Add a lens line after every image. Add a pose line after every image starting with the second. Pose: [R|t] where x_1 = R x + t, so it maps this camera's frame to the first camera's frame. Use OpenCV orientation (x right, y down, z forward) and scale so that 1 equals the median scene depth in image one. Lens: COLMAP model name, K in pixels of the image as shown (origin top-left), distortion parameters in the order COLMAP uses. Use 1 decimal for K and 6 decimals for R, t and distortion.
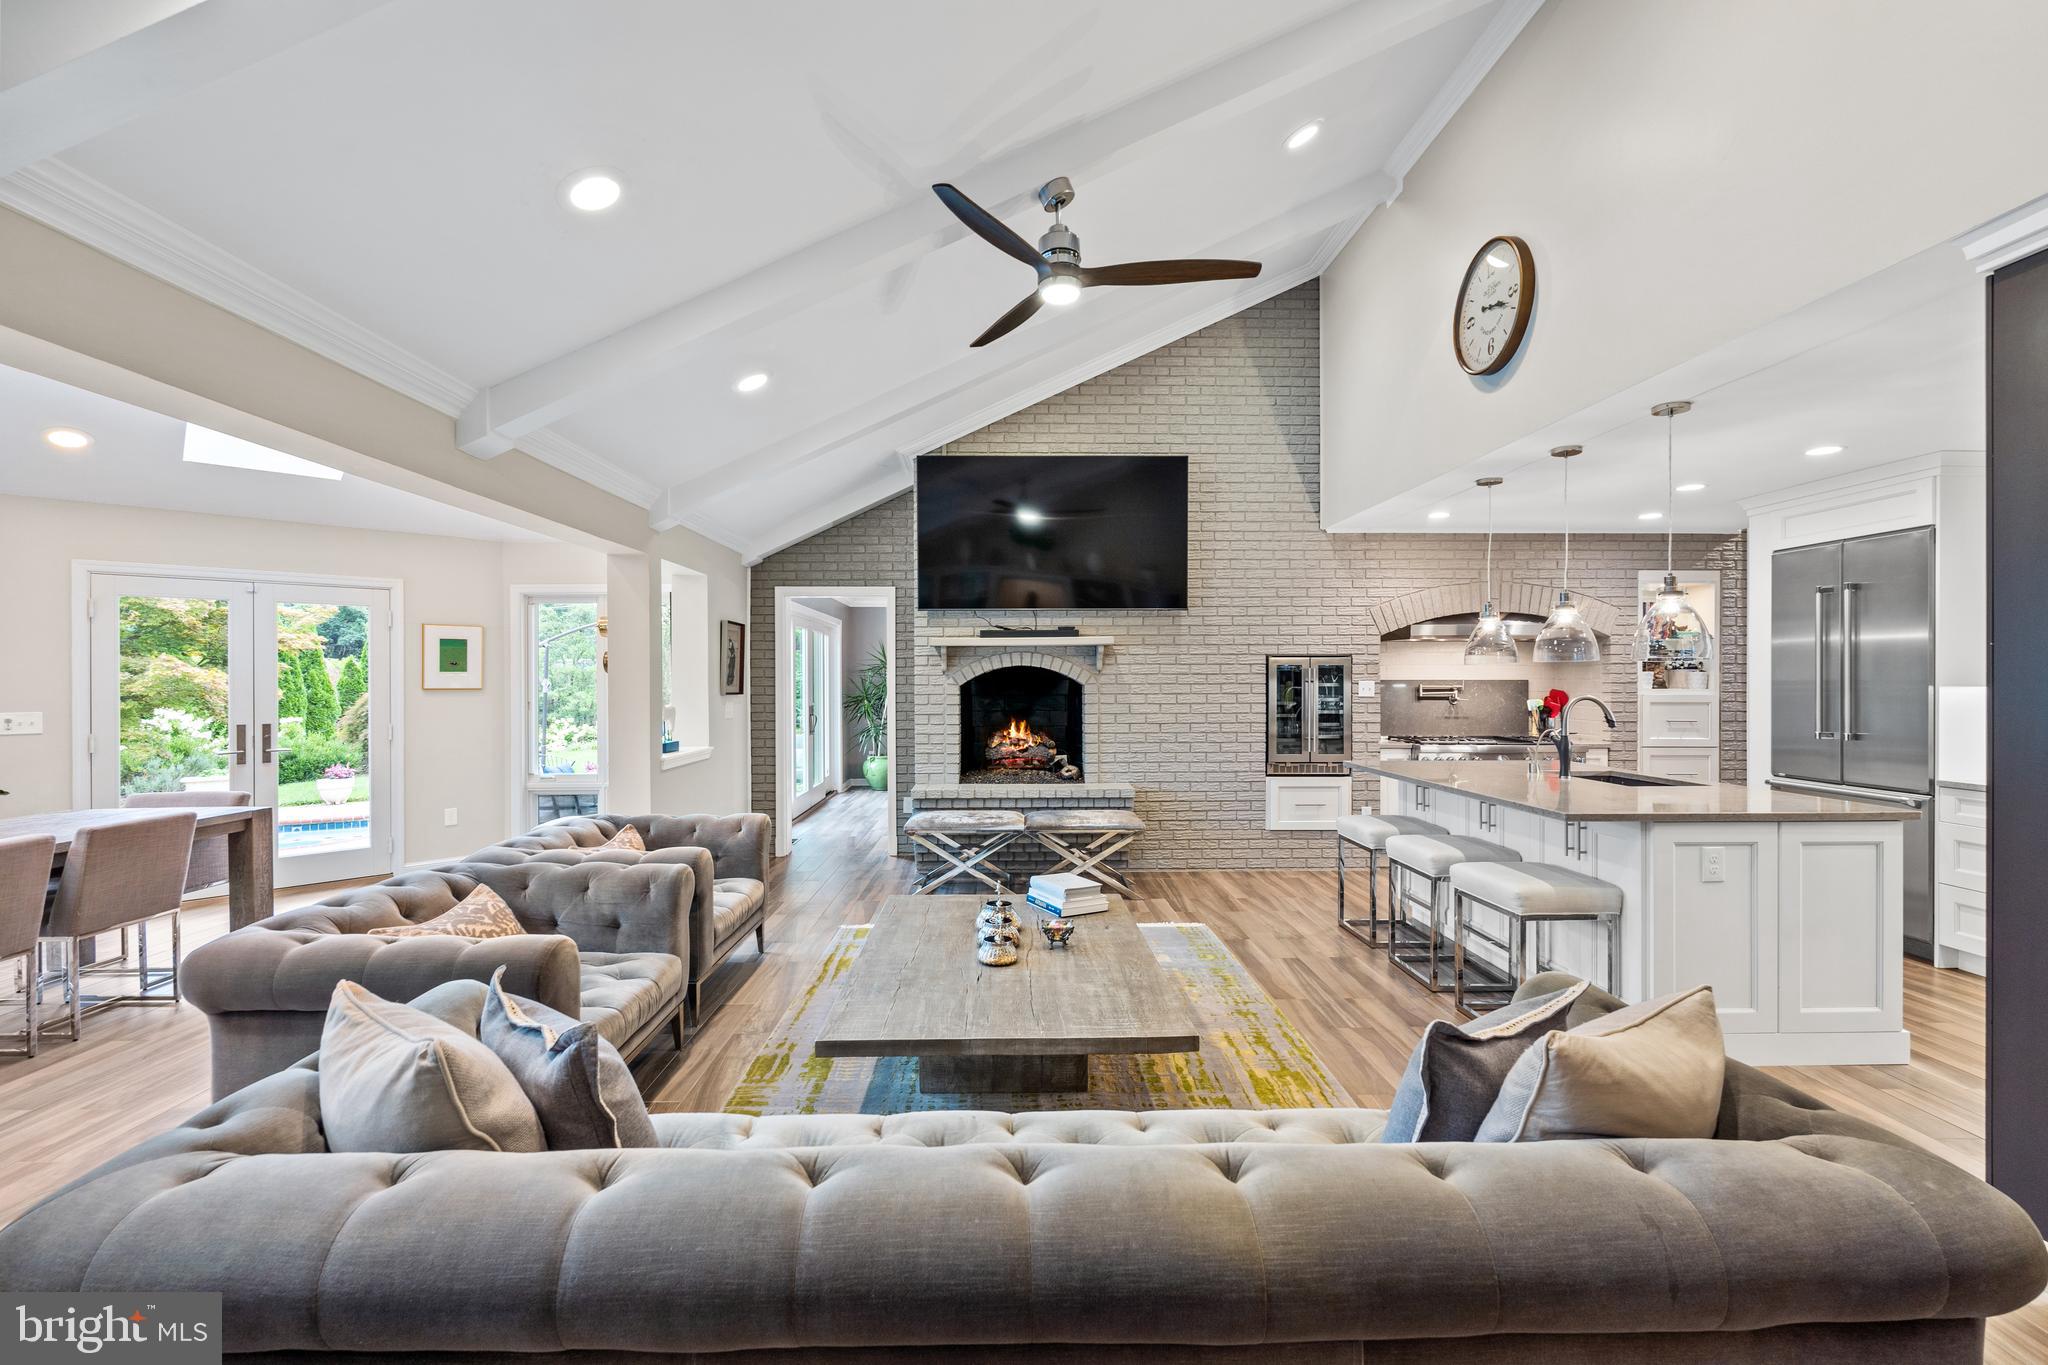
lens RADIAL K [[893.7, 0, 1017.2], [0, 893.7, 679.0], [0, 0, 1]] dist [-0.001535, 0.000033]
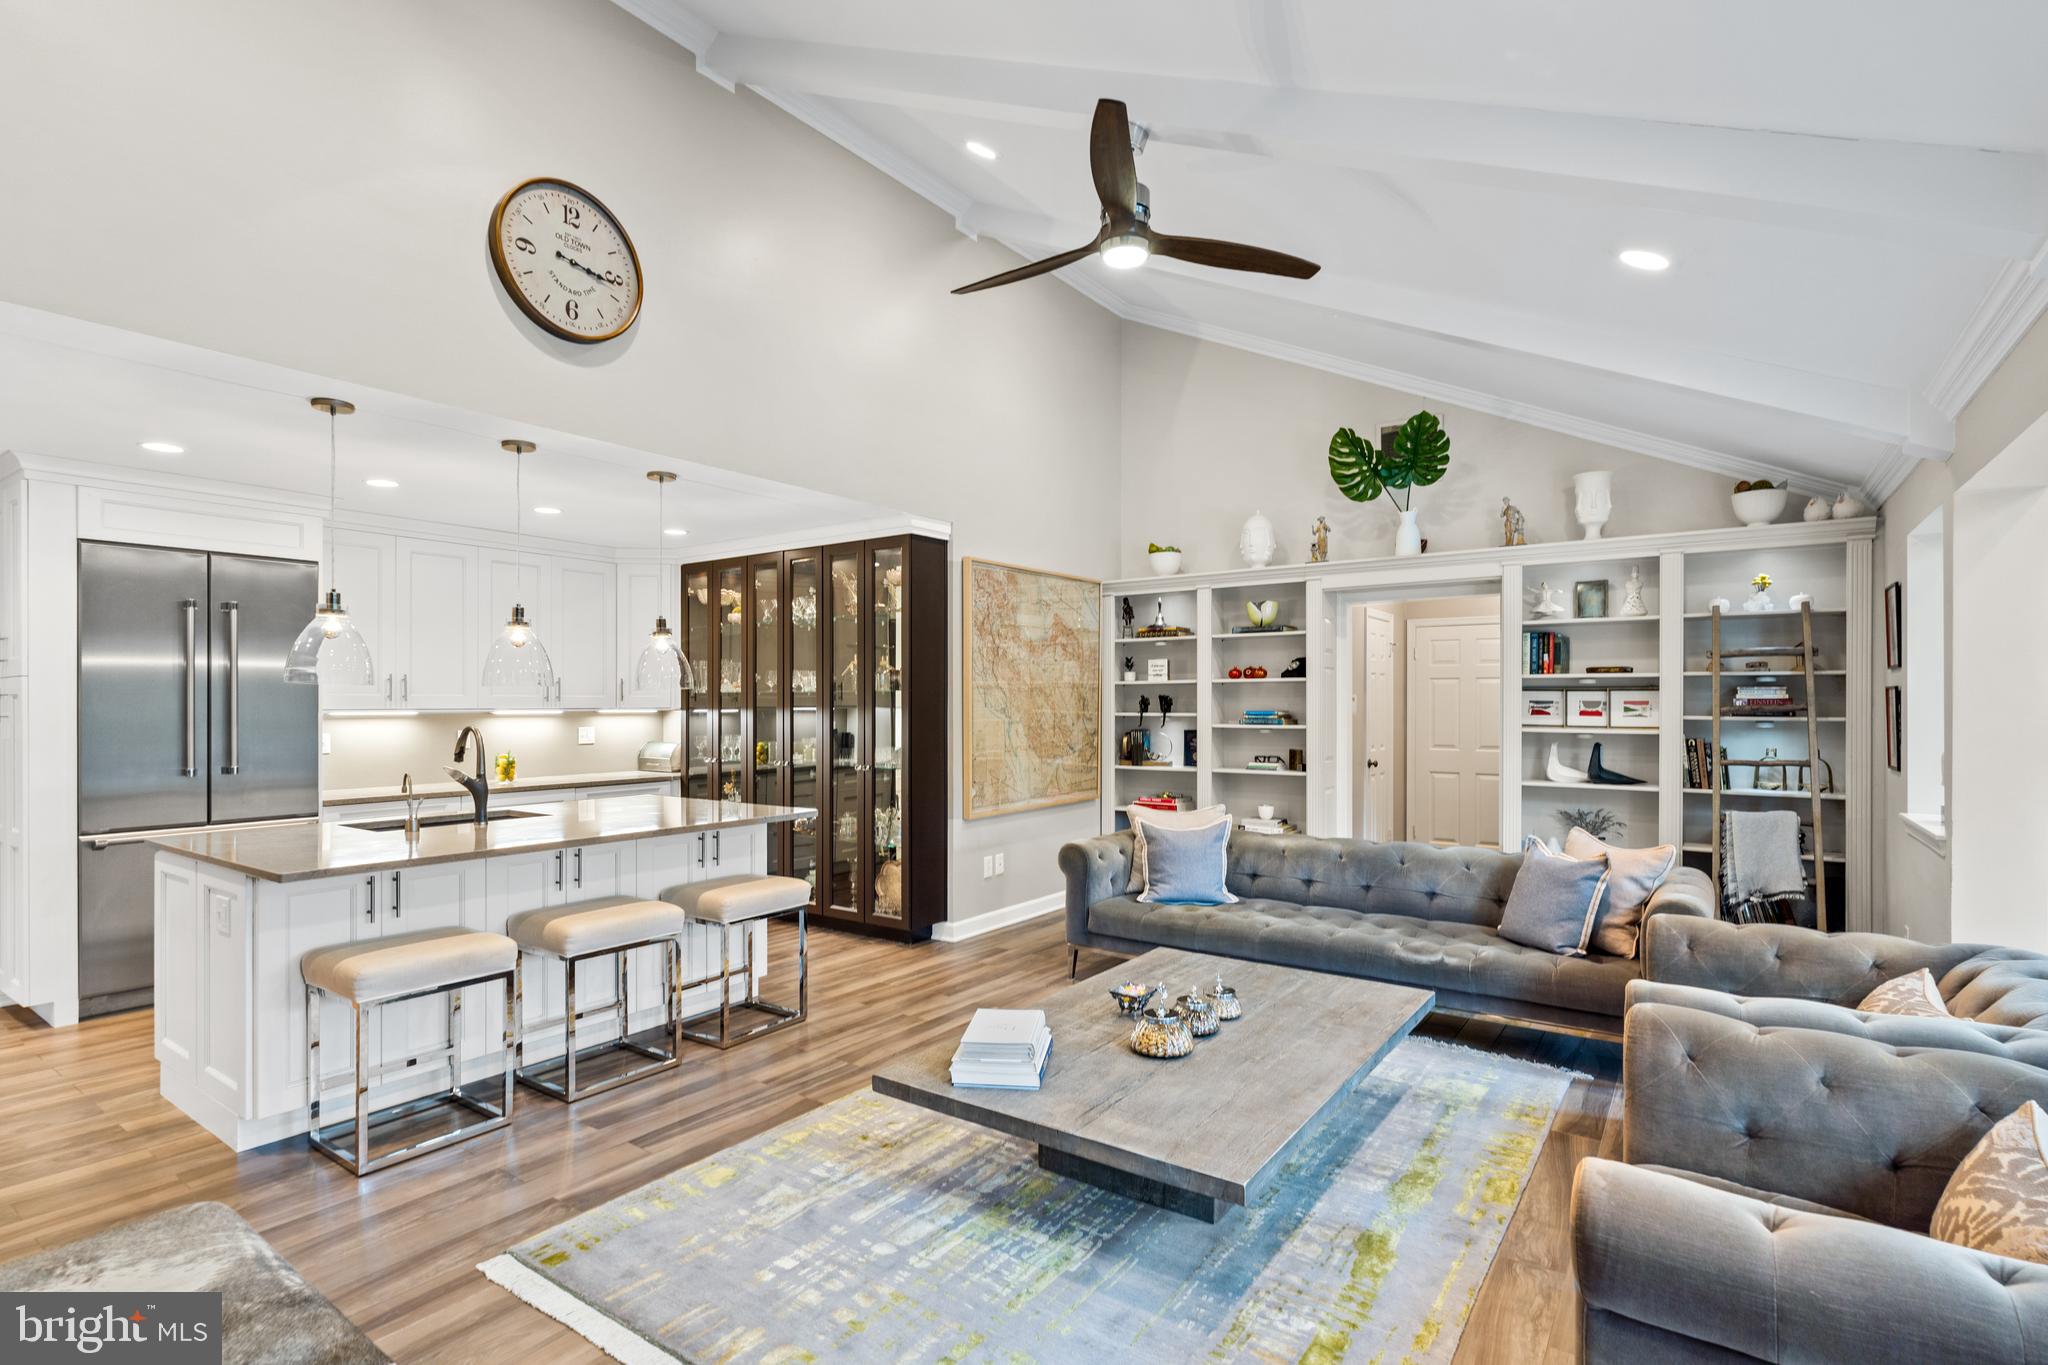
lens RADIAL K [[962.2, 0, 1027.7], [0, 962.2, 701.0], [0, 0, 1]] dist [0.001528, 0.000723]
pose [[-0.796660, 0.002106, 0.604424, -0.325082], [0.003293, 0.999994, 0.000856, -0.002474], [-0.604419, 0.002672, -0.796662, 1.348893]]
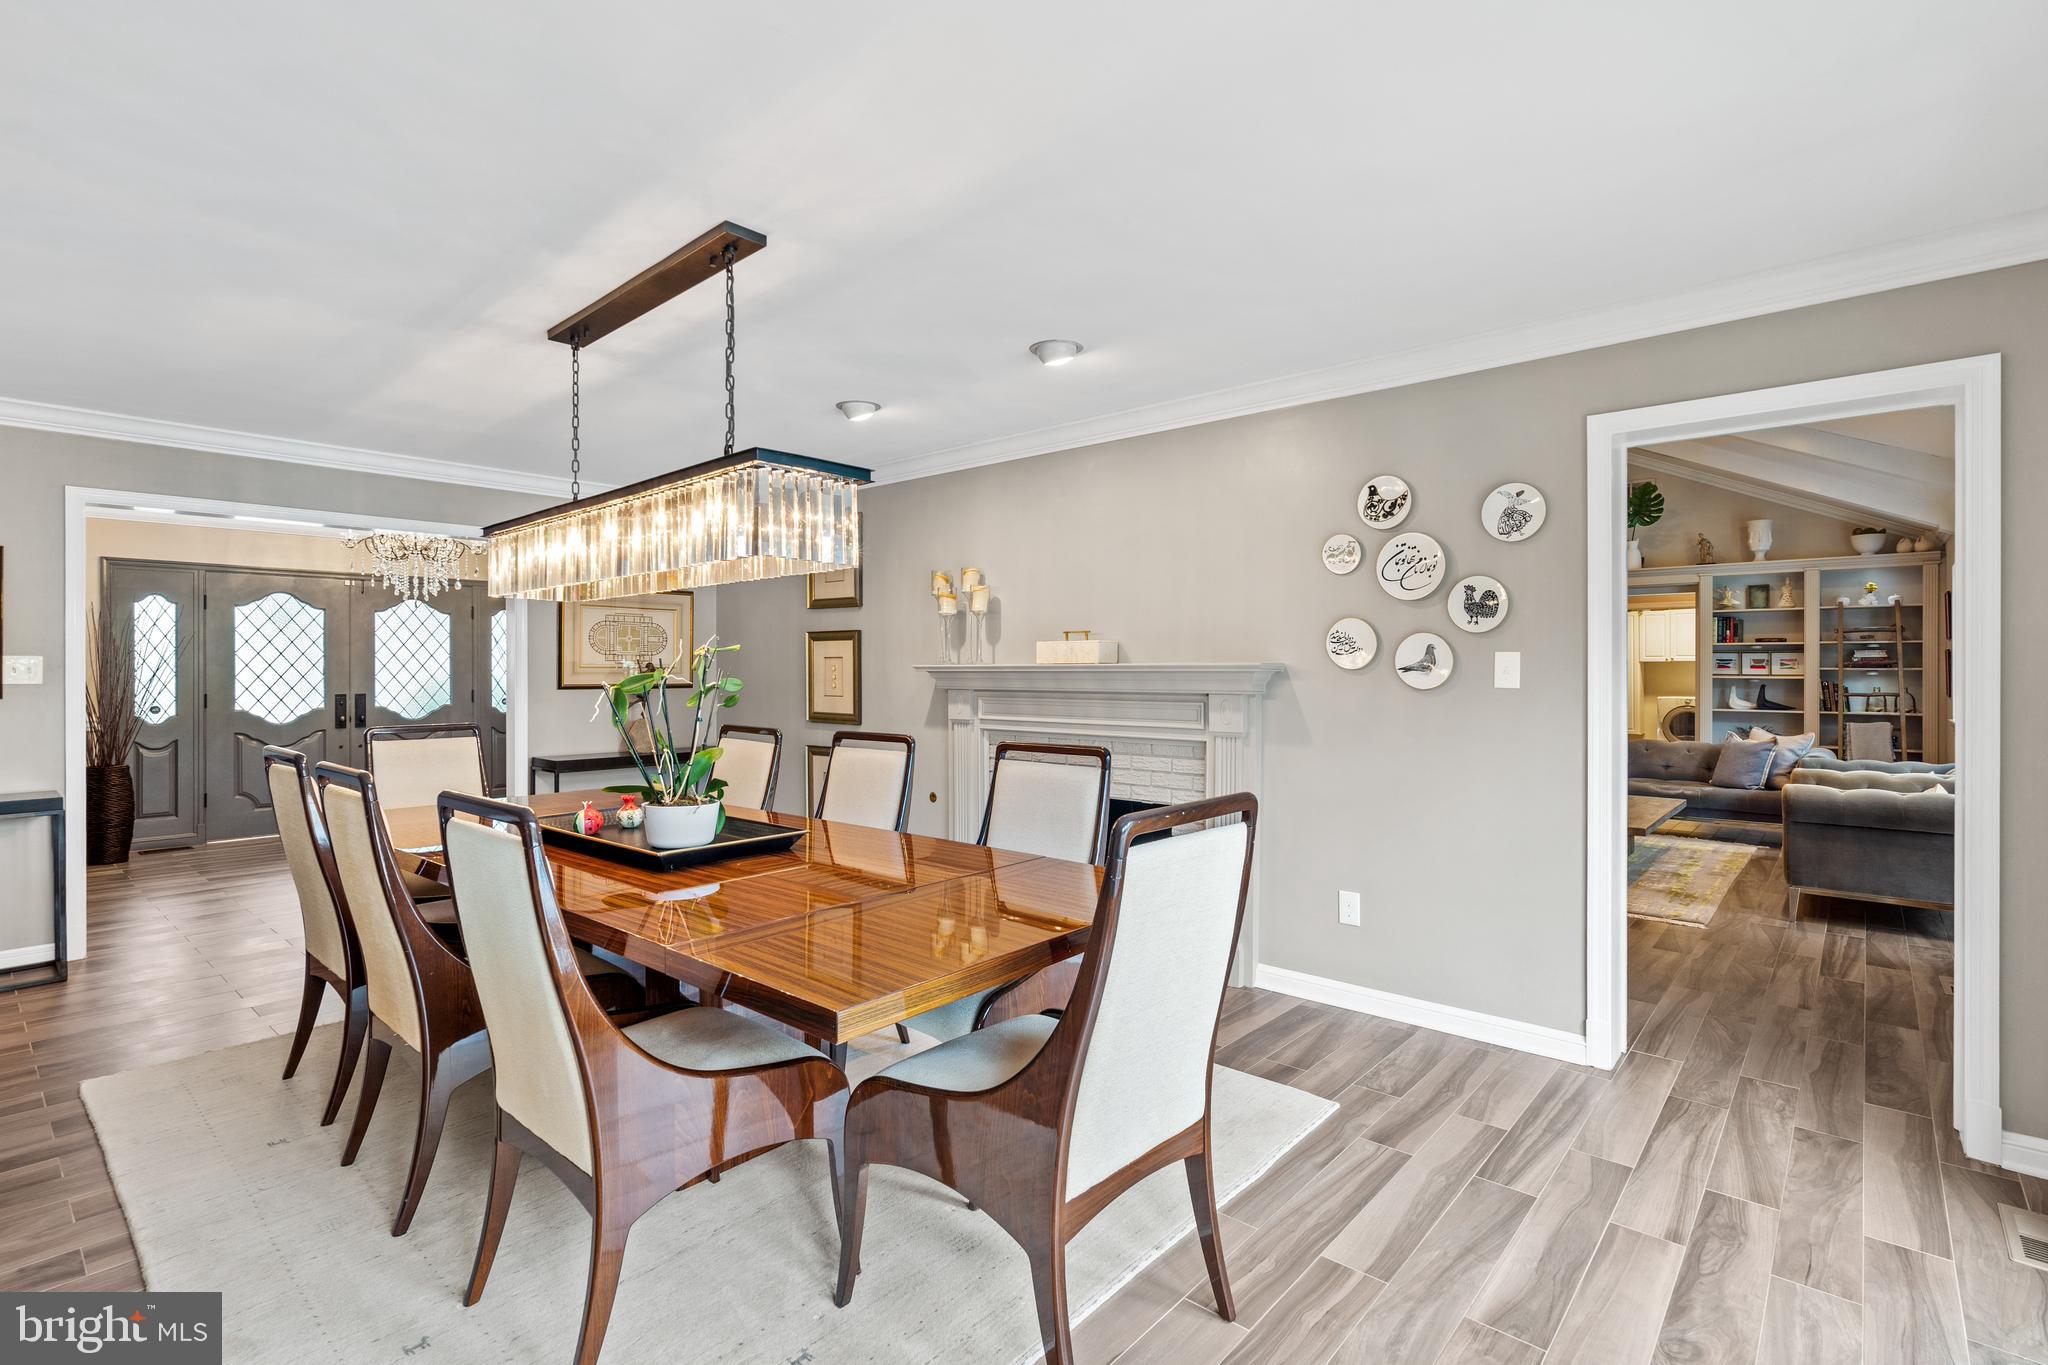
lens RADIAL K [[962.2, 0, 1006.5], [0, 962.2, 667.8], [0, 0, 1]] dist [0.001528, 0.000723]
pose [[-0.728992, 0.002200, 0.684518, -0.419506], [0.002606, 0.999997, -0.000438, 0.025441], [-0.684517, 0.001465, -0.728995, 3.057166]]
